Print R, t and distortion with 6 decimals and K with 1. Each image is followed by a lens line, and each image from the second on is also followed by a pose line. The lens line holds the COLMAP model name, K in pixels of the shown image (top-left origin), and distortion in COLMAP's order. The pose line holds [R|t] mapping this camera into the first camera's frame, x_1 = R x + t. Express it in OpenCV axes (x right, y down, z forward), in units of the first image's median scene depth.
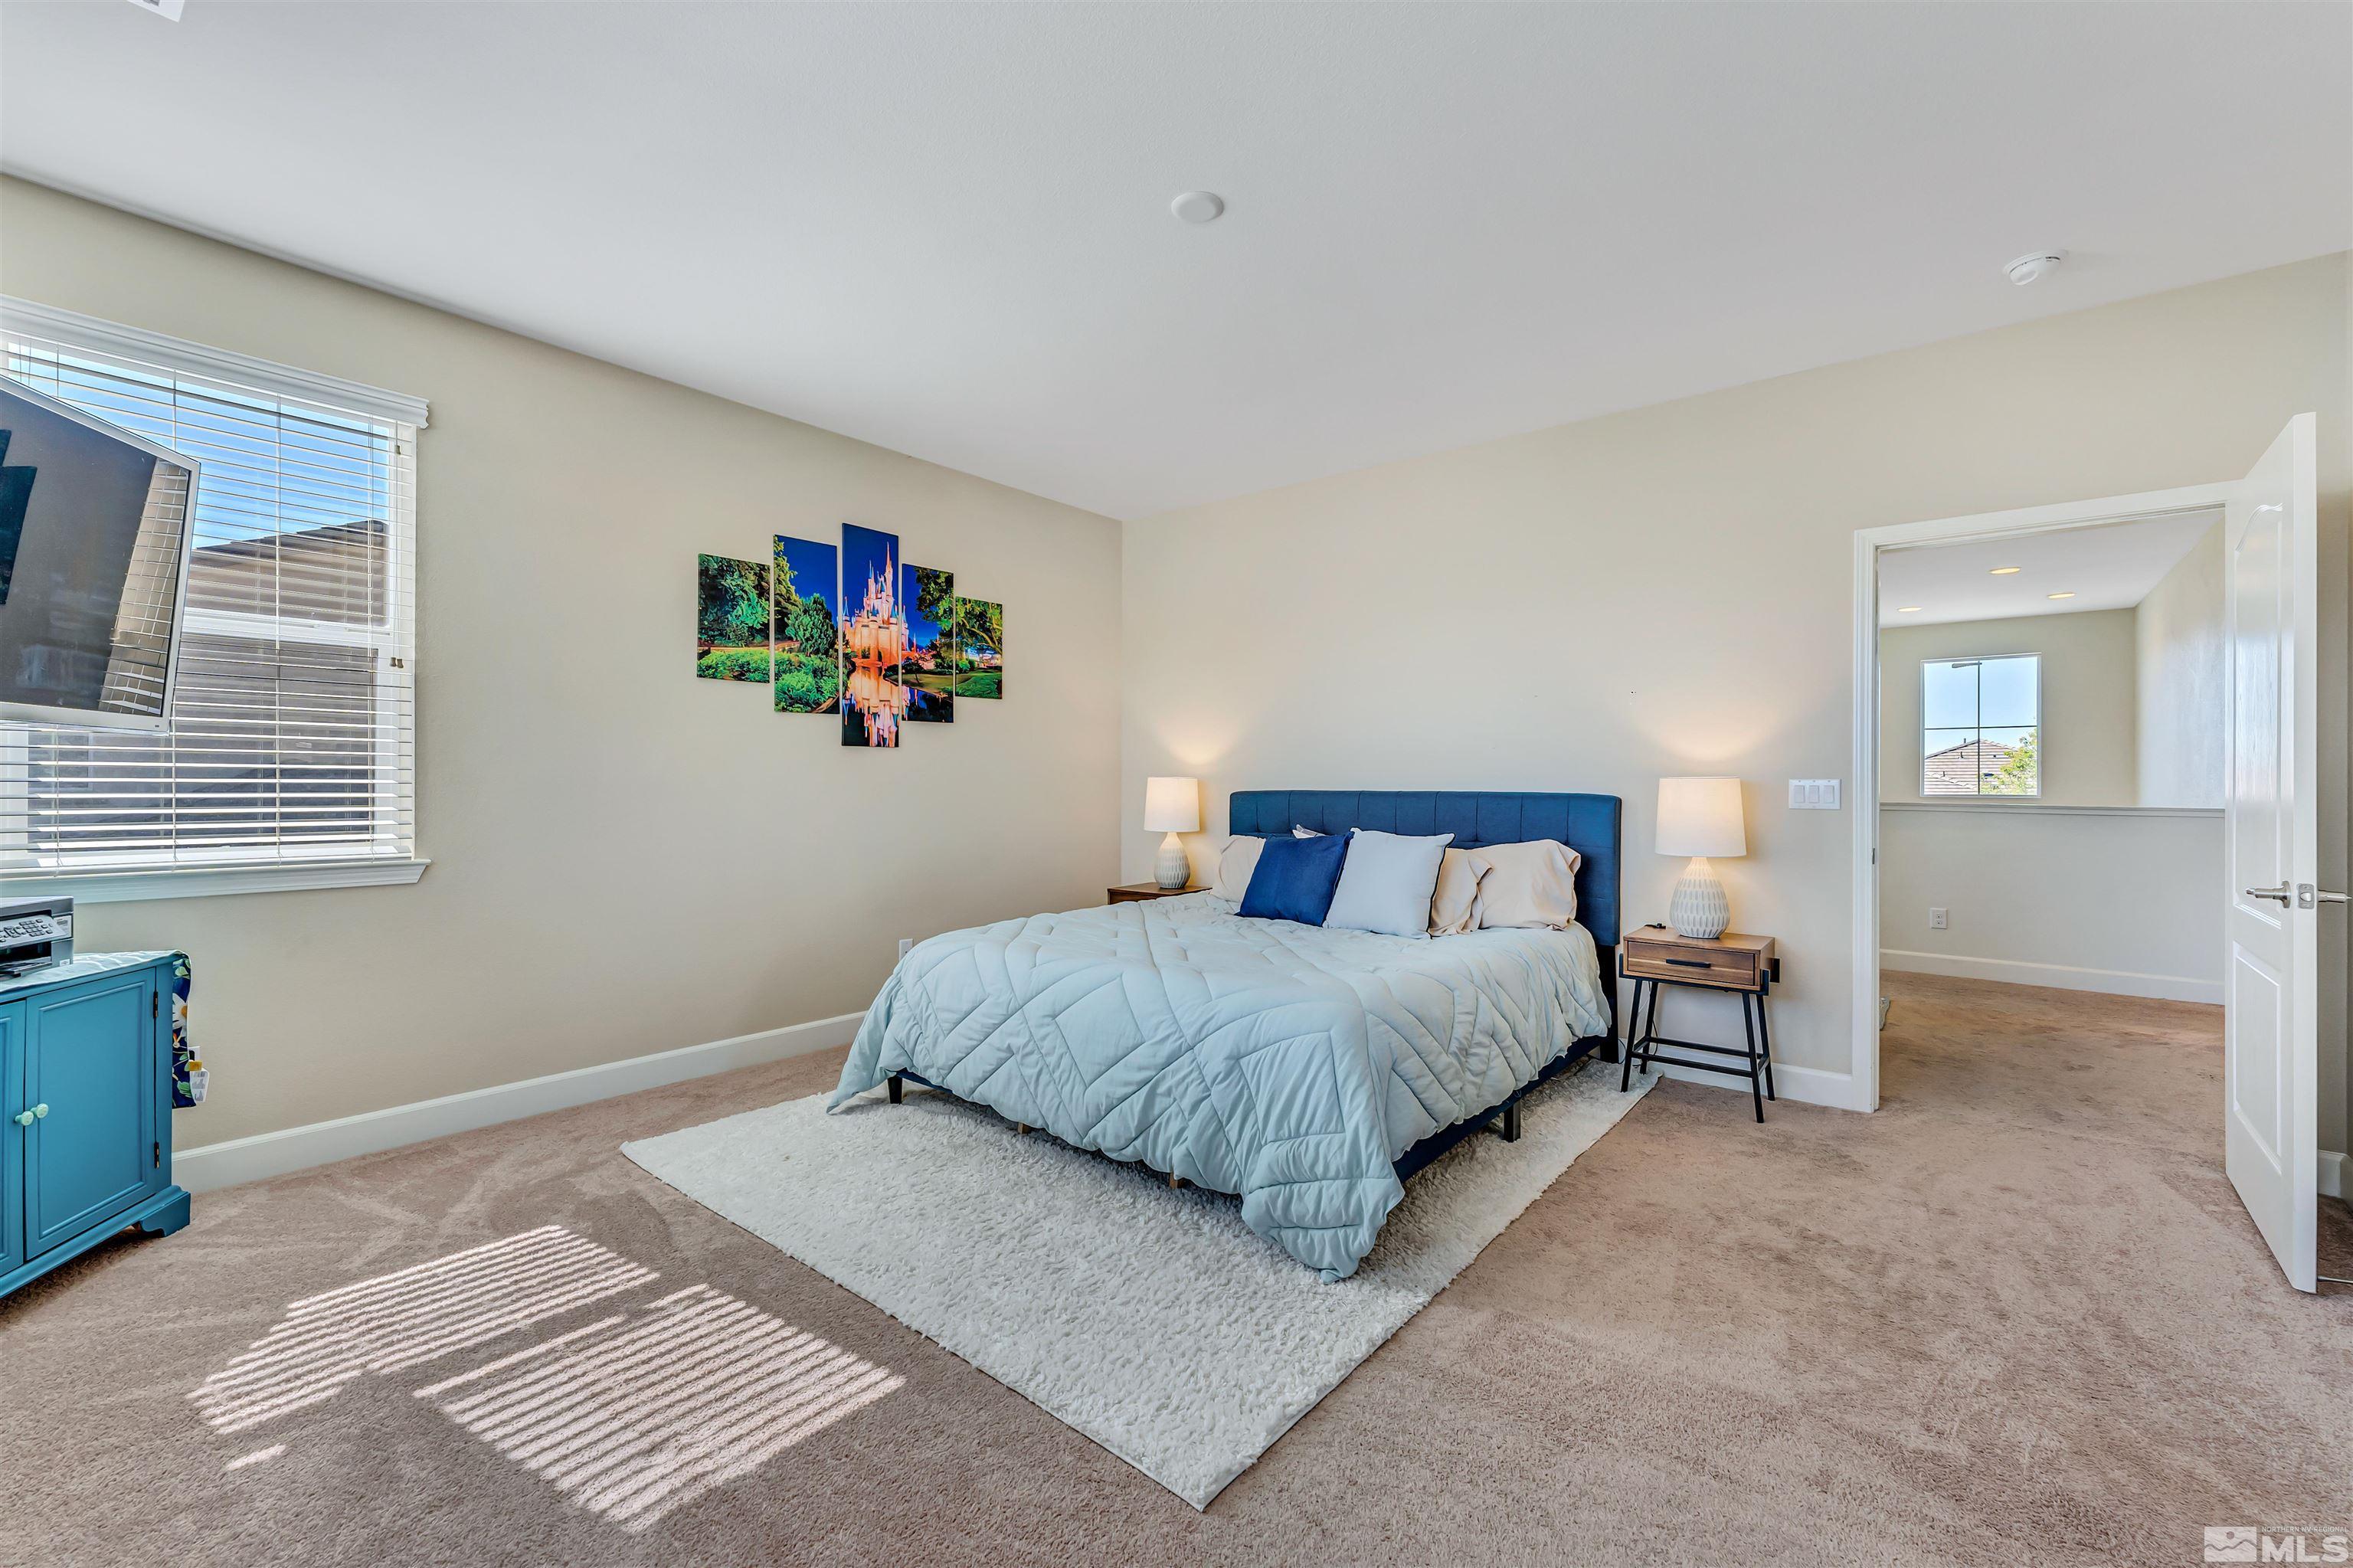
lens RADIAL K [[961.1, 0, 1168.0], [0, 961.1, 792.7], [0, 0, 1]] dist [-0.000224, -0.000399]
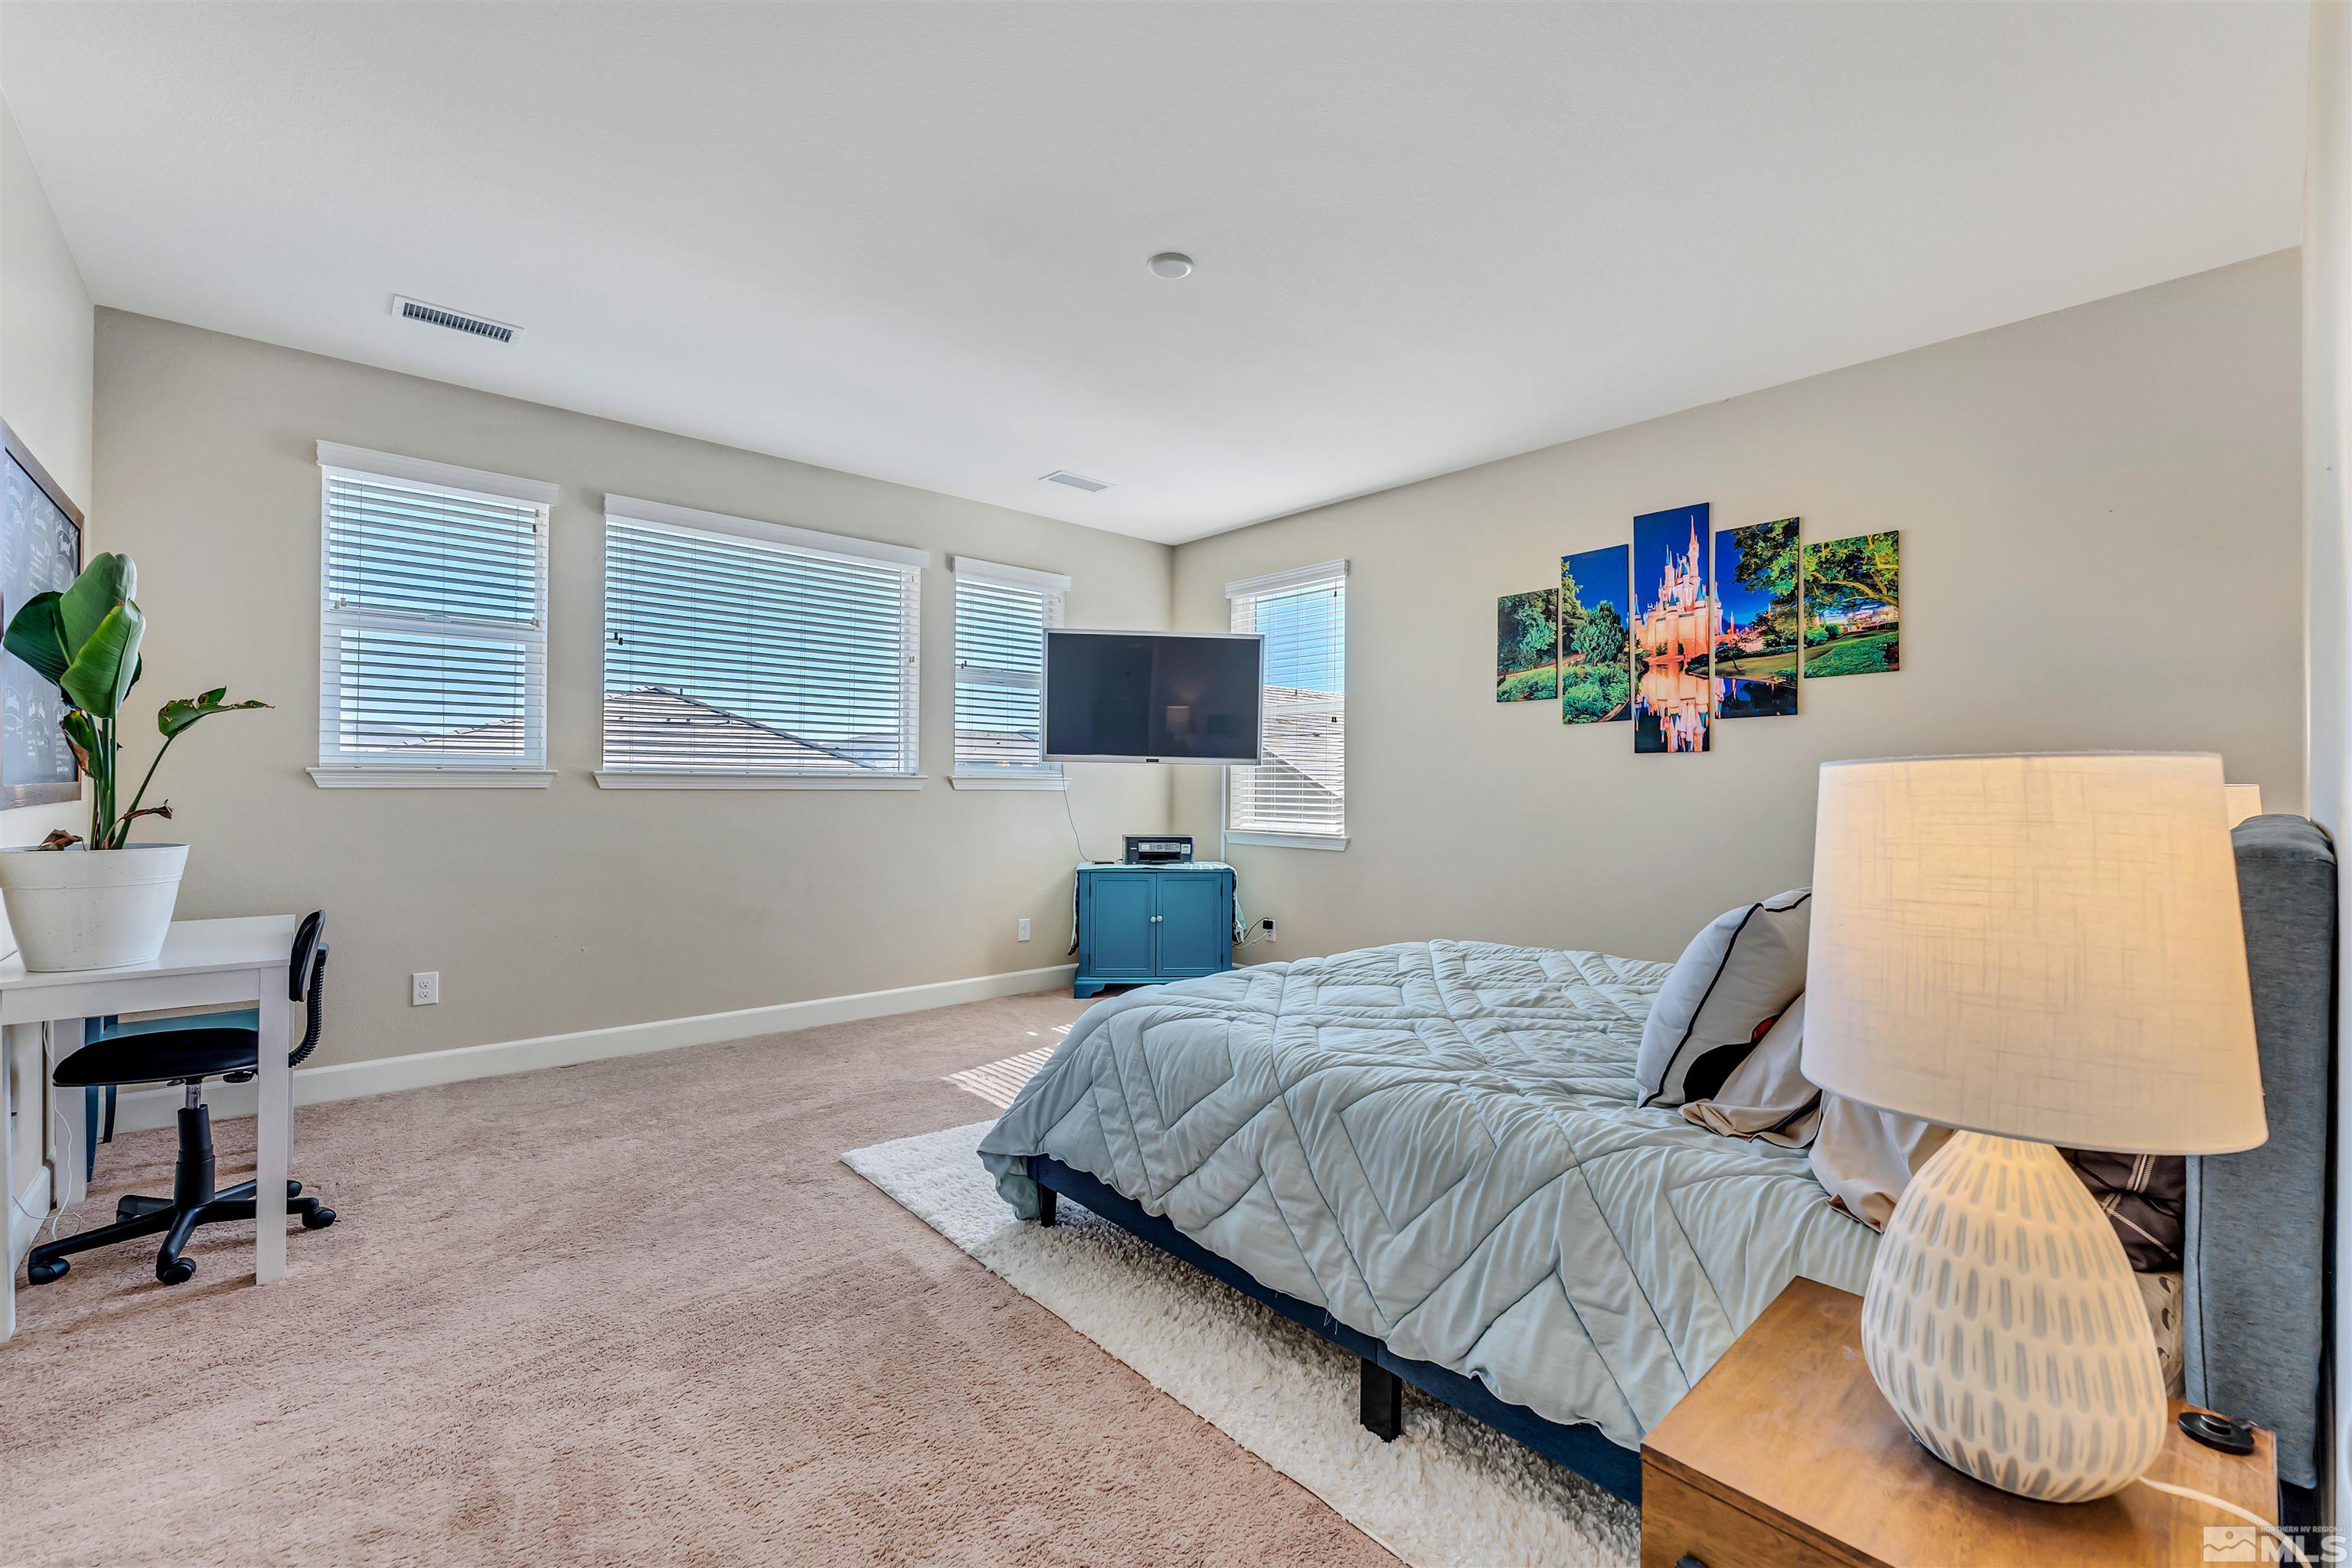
lens RADIAL K [[975.0, 0, 1154.6], [0, 975.0, 786.2], [0, 0, 1]] dist [-0.000721, -0.000103]
pose [[-0.161836, -0.005240, -0.986804, 0.672103], [-0.019433, 0.999809, -0.002123, -0.005524], [0.986626, 0.018833, -0.161907, 0.687789]]
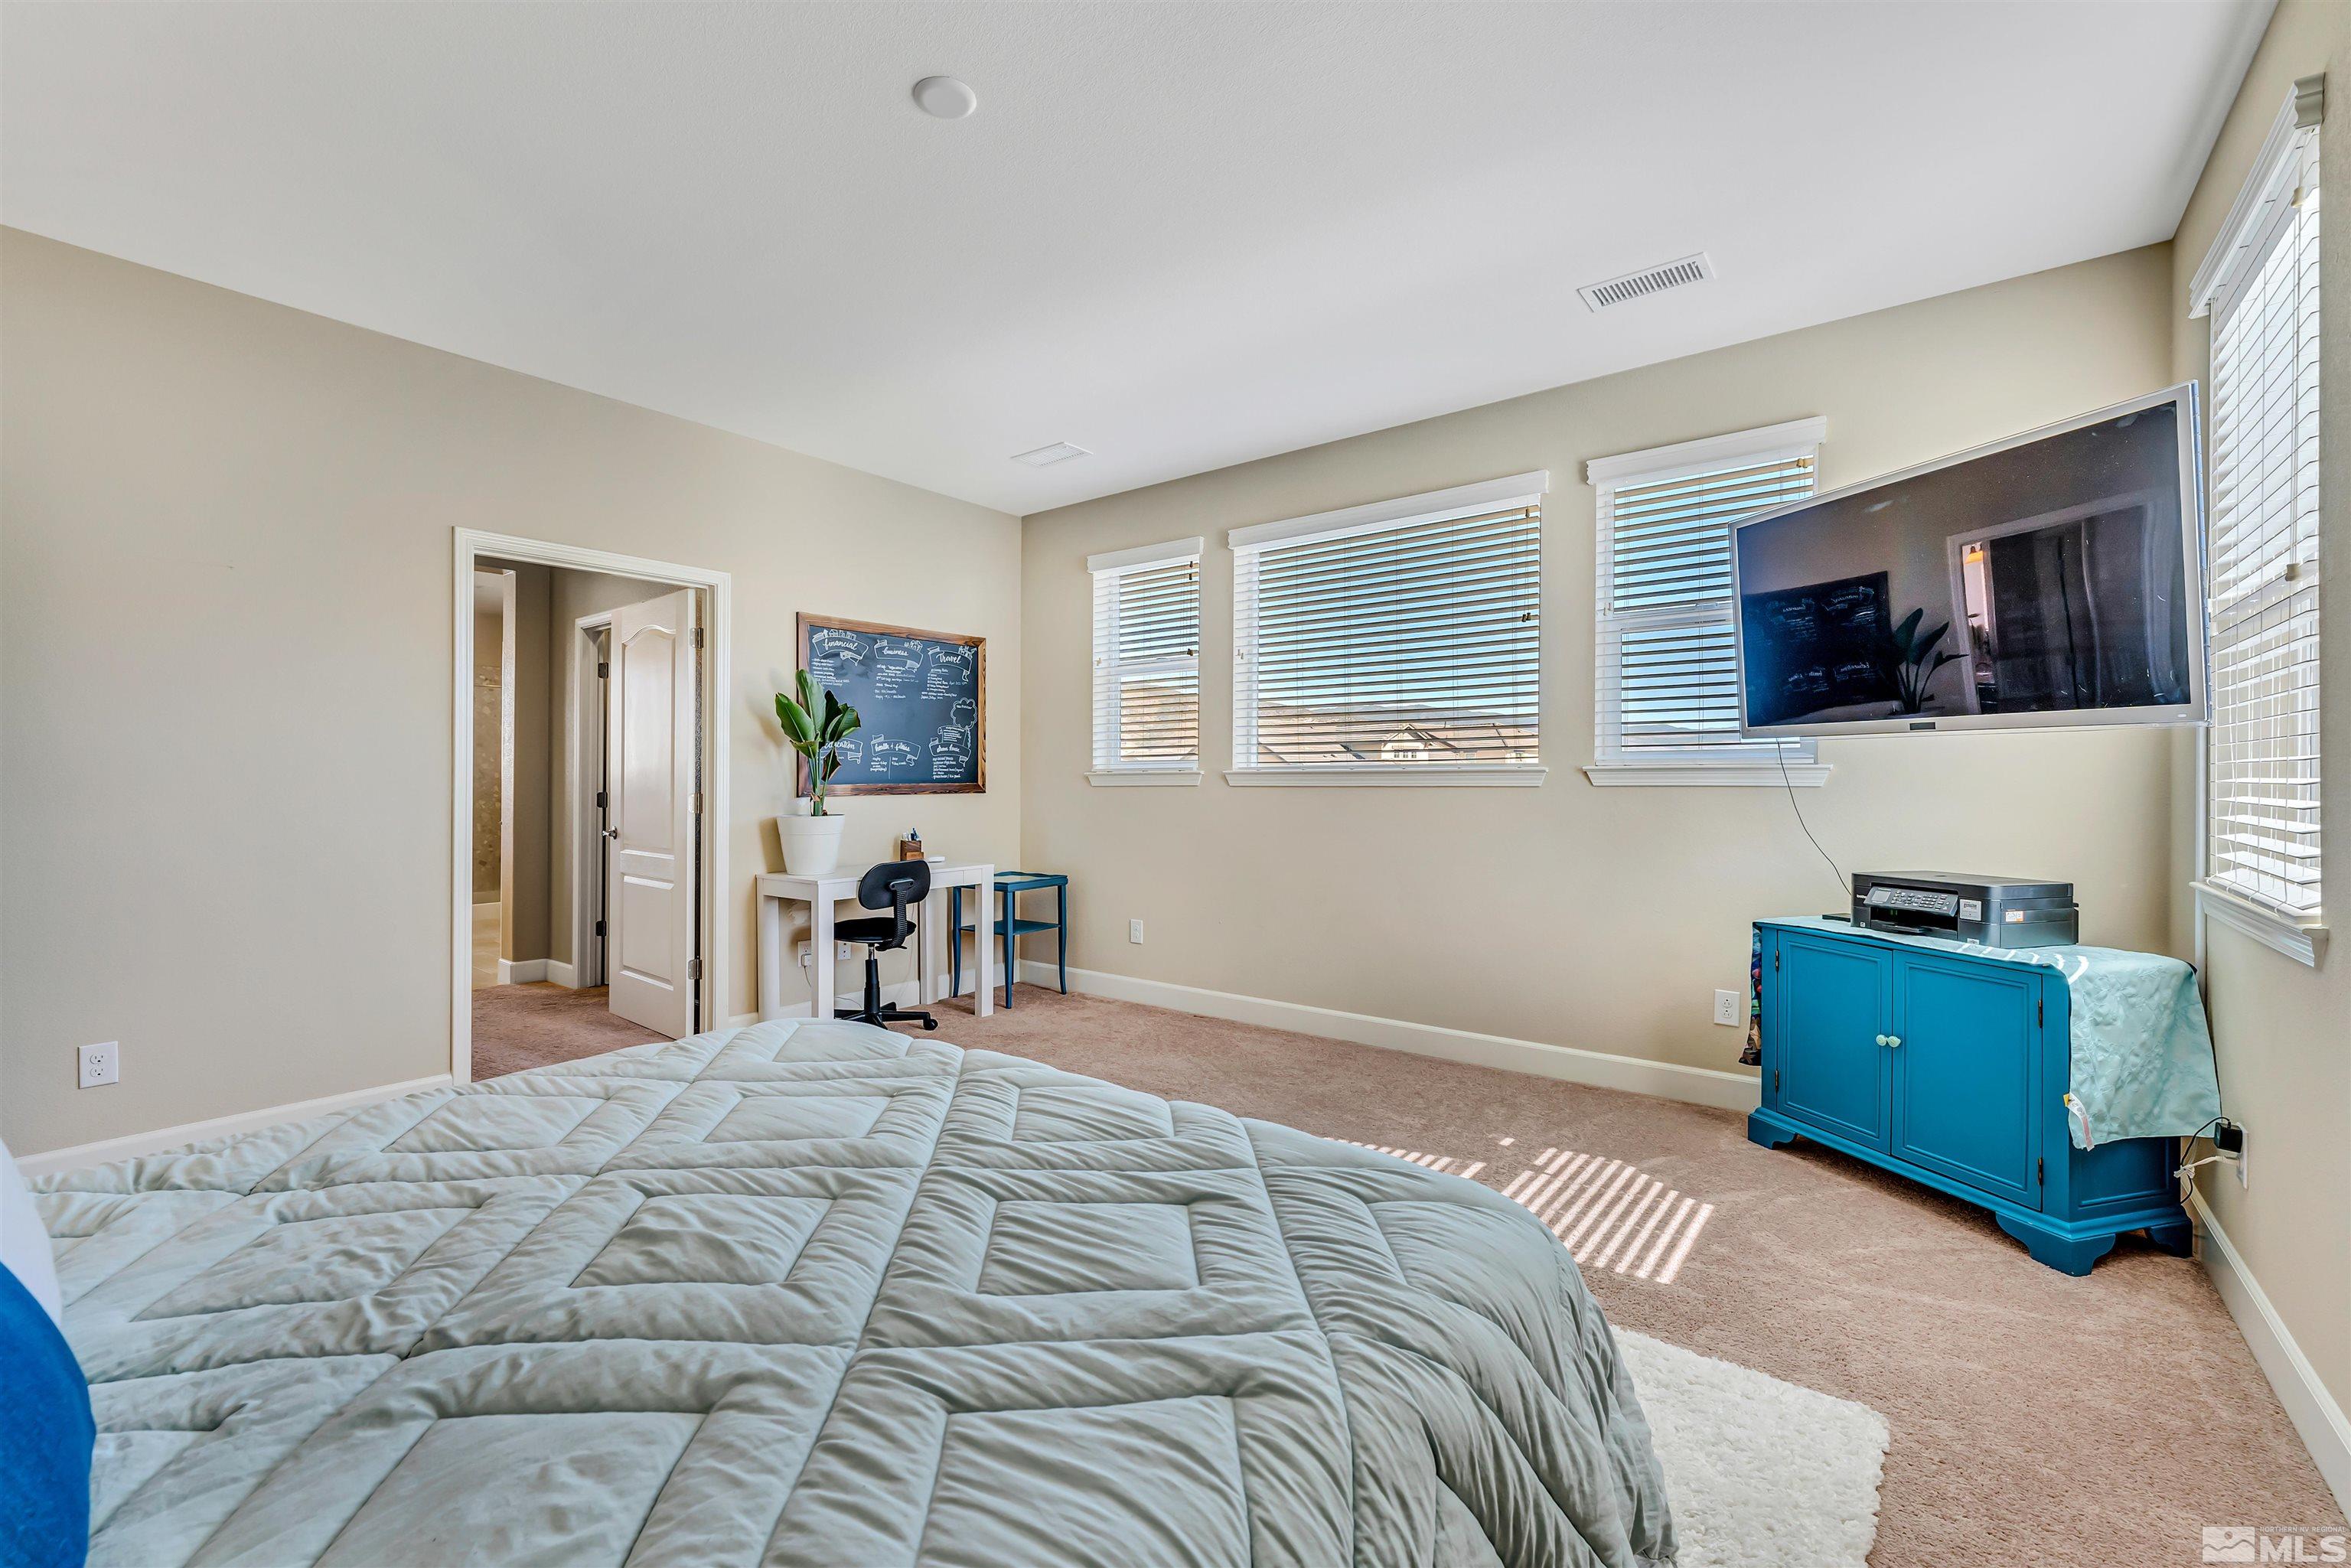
lens RADIAL K [[960.2, 0, 1167.0], [0, 960.2, 792.7], [0, 0, 1]] dist [-0.000224, -0.000399]
pose [[-0.999317, -0.003362, -0.036807, -0.083773], [-0.004064, 0.999811, 0.018999, -0.008293], [0.036737, 0.019135, -0.999142, 1.093955]]
